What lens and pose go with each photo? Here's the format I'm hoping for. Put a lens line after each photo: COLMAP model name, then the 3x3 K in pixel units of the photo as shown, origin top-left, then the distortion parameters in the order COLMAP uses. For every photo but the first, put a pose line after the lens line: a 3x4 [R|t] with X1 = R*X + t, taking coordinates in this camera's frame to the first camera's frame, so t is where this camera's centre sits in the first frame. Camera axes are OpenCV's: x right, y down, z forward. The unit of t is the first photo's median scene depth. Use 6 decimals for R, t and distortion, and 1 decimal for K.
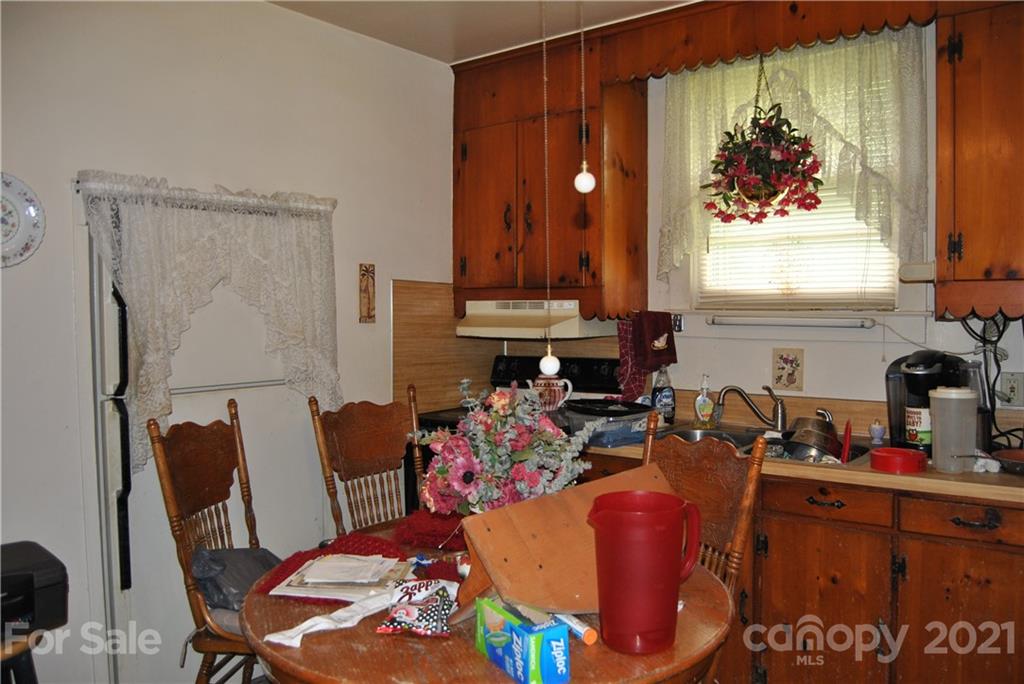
lens RADIAL K [[800.0, 0, 515.2], [0, 800.0, 347.6], [0, 0, 1]] dist [-0.074530, 0.008878]
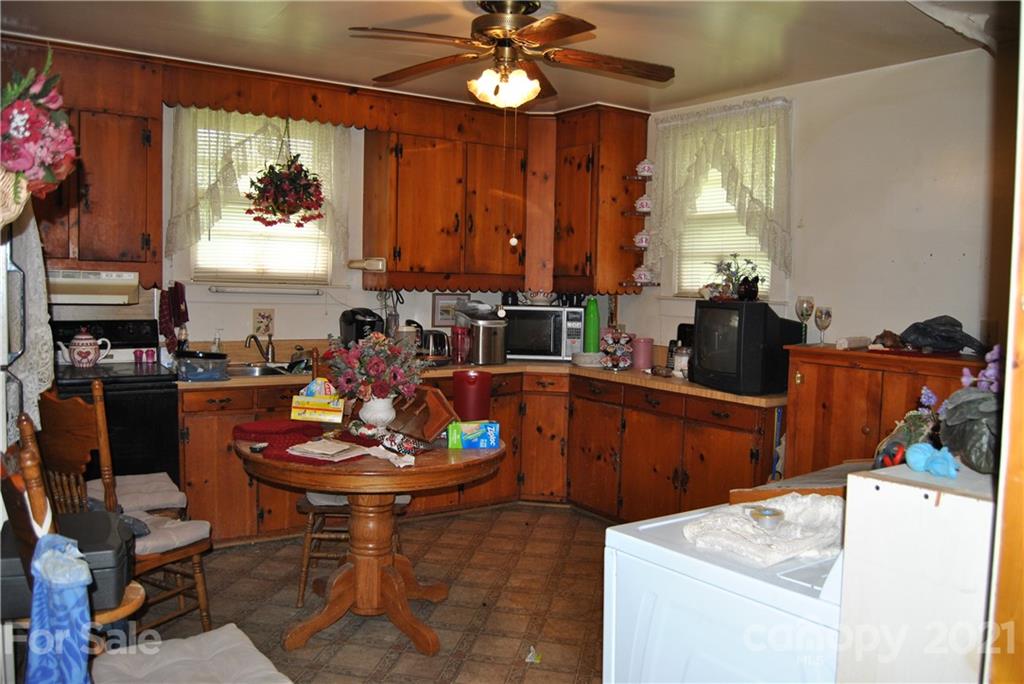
lens RADIAL K [[800.0, 0, 515.2], [0, 800.0, 347.6], [0, 0, 1]] dist [-0.074530, 0.008878]
pose [[0.347543, -0.056083, 0.935985, -0.906426], [0.016061, 0.998419, 0.053860, 0.001252], [-0.937527, -0.003686, 0.347894, 0.024584]]
